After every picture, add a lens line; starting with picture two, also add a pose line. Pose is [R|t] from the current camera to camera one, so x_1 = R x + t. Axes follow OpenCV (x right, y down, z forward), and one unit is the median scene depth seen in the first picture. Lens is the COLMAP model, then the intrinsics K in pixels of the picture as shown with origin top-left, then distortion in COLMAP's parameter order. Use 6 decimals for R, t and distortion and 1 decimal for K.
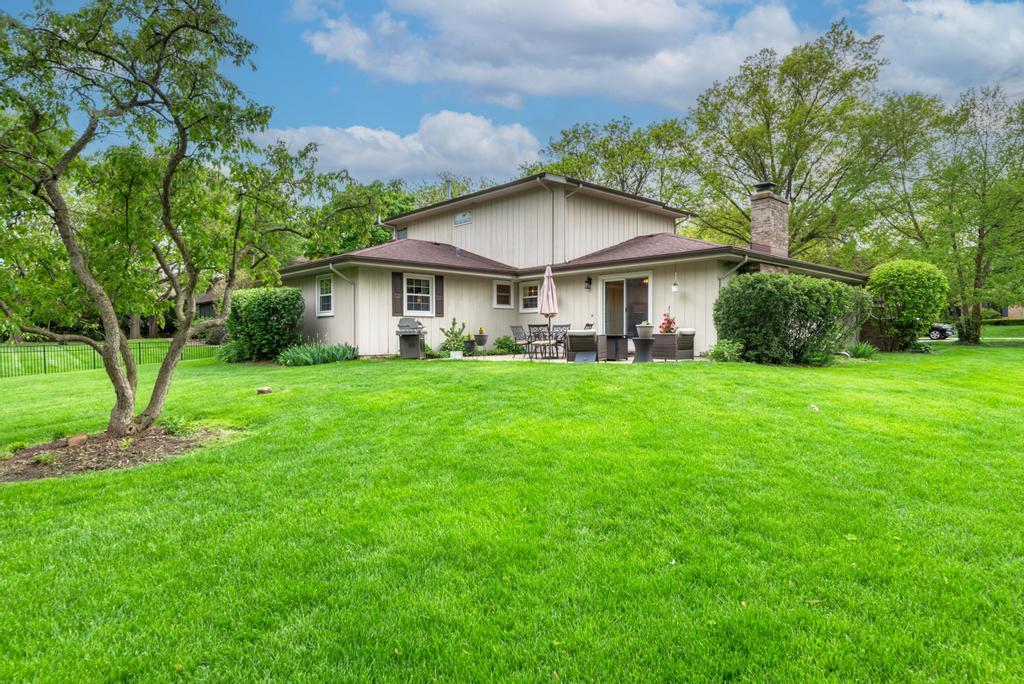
lens RADIAL K [[576.8, 0, 515.9], [0, 576.8, 340.8], [0, 0, 1]] dist [0.004836, 0.000519]
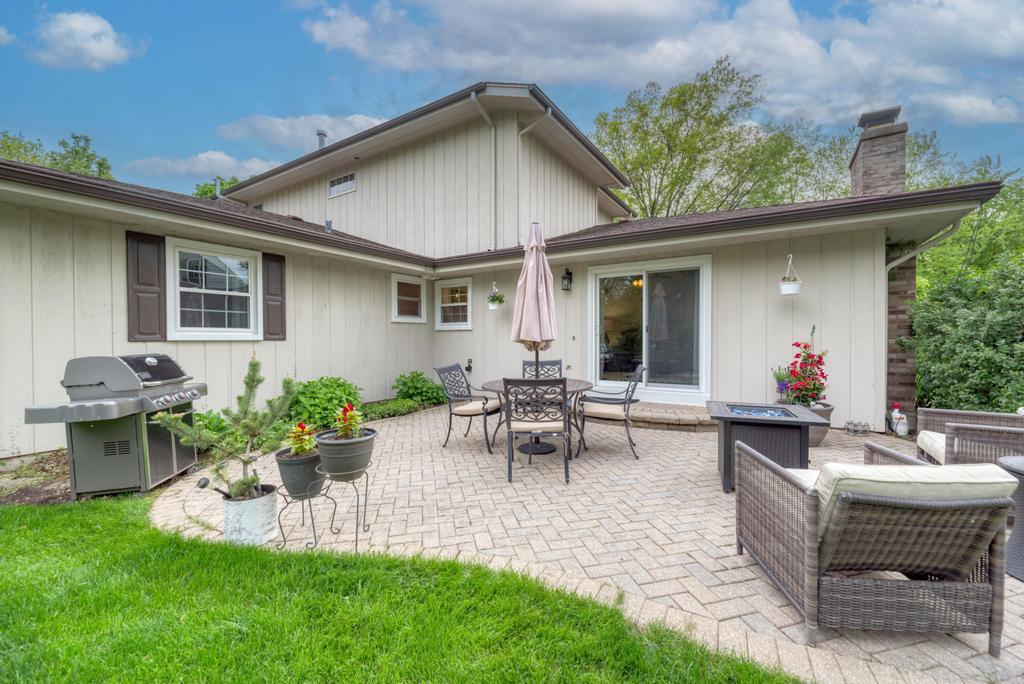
lens RADIAL K [[412.9, 0, 511.5], [0, 412.9, 344.8], [0, 0, 1]] dist [-0.002296, -0.000233]
pose [[0.968865, -0.003694, 0.247563, -0.026128], [0.002543, 0.999984, 0.004967, -0.037082], [-0.247578, -0.004183, 0.968859, 0.591332]]
